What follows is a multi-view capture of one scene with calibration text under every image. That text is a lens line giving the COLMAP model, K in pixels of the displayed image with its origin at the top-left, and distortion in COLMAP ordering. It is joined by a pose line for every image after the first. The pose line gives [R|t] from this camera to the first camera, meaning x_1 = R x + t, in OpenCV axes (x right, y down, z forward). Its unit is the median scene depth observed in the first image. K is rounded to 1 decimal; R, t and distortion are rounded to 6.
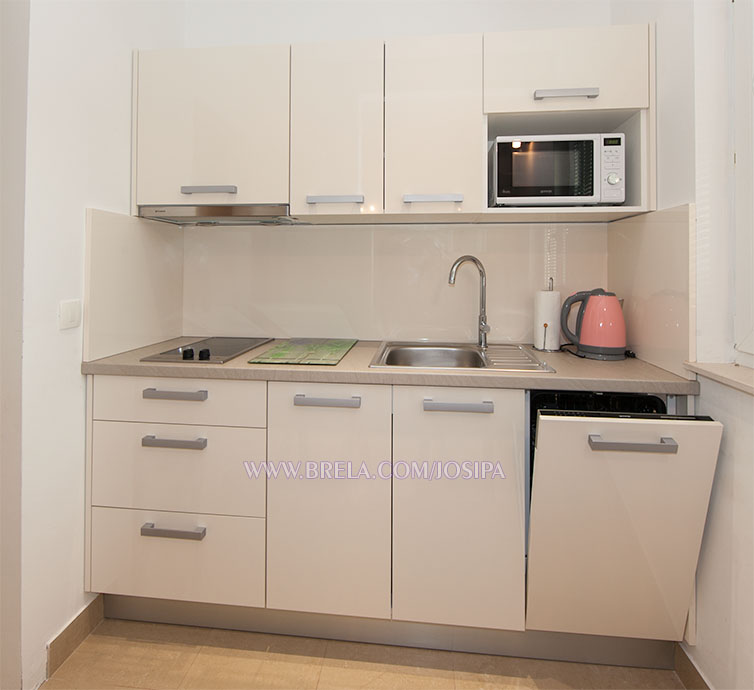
lens RADIAL K [[451.2, 0, 371.5], [0, 451.2, 261.0], [0, 0, 1]] dist [-0.006277, -0.002379]
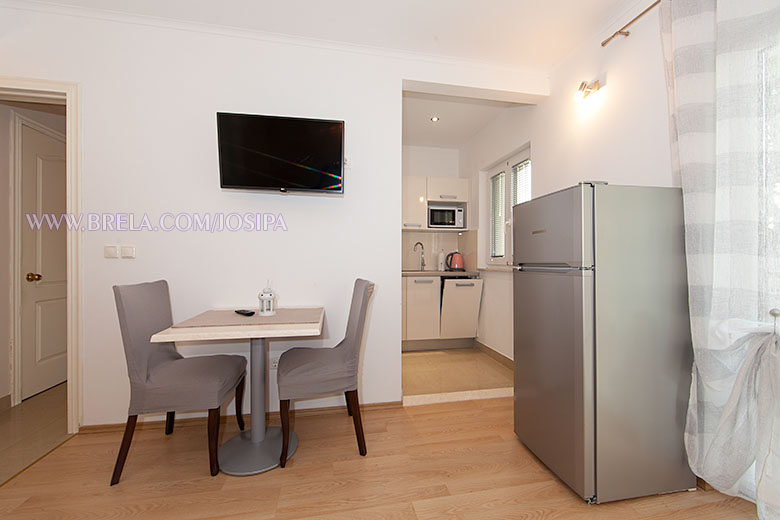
lens RADIAL K [[313.6, 0, 389.1], [0, 313.6, 261.0], [0, 0, 1]] dist [0.000167, 0.000001]
pose [[0.953571, 0.002617, 0.301158, -0.751675], [-0.005488, 0.999947, 0.008687, 0.117360], [-0.301119, -0.009936, 0.953535, -1.210368]]
